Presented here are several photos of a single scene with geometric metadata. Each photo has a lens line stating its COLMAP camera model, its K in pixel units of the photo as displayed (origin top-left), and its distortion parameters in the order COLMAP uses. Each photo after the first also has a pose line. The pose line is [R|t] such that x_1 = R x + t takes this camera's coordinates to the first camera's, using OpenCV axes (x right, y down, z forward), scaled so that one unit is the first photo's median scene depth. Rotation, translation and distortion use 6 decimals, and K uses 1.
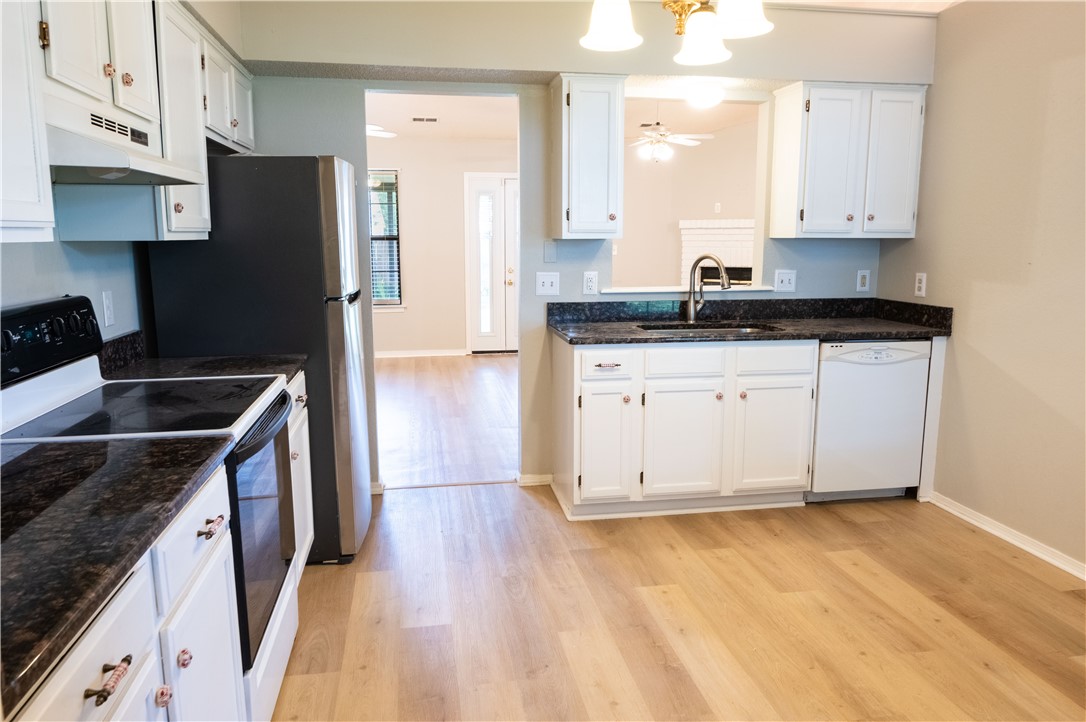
lens RADIAL K [[775.1, 0, 544.8], [0, 775.1, 365.4], [0, 0, 1]] dist [-0.013112, 0.000630]
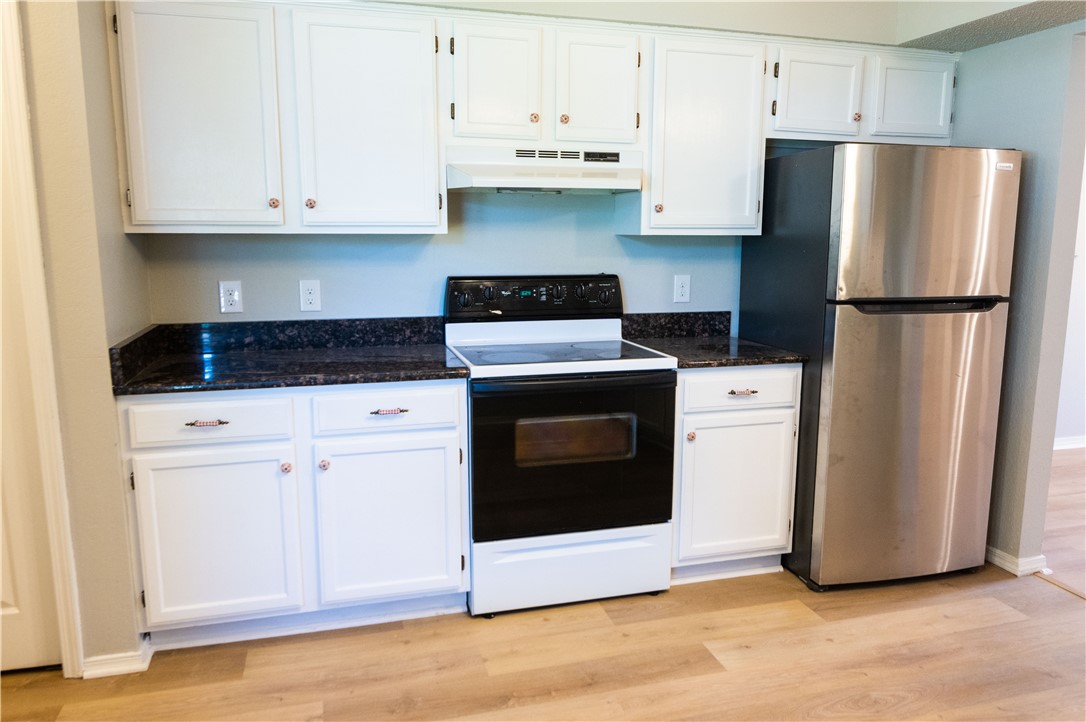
lens RADIAL K [[775.1, 0, 543.4], [0, 775.1, 359.1], [0, 0, 1]] dist [-0.013112, 0.000630]
pose [[0.100344, 0.157275, -0.982444, 0.850792], [-0.169117, 0.975755, 0.138931, -0.125638], [0.980475, 0.152207, 0.124509, 0.800869]]
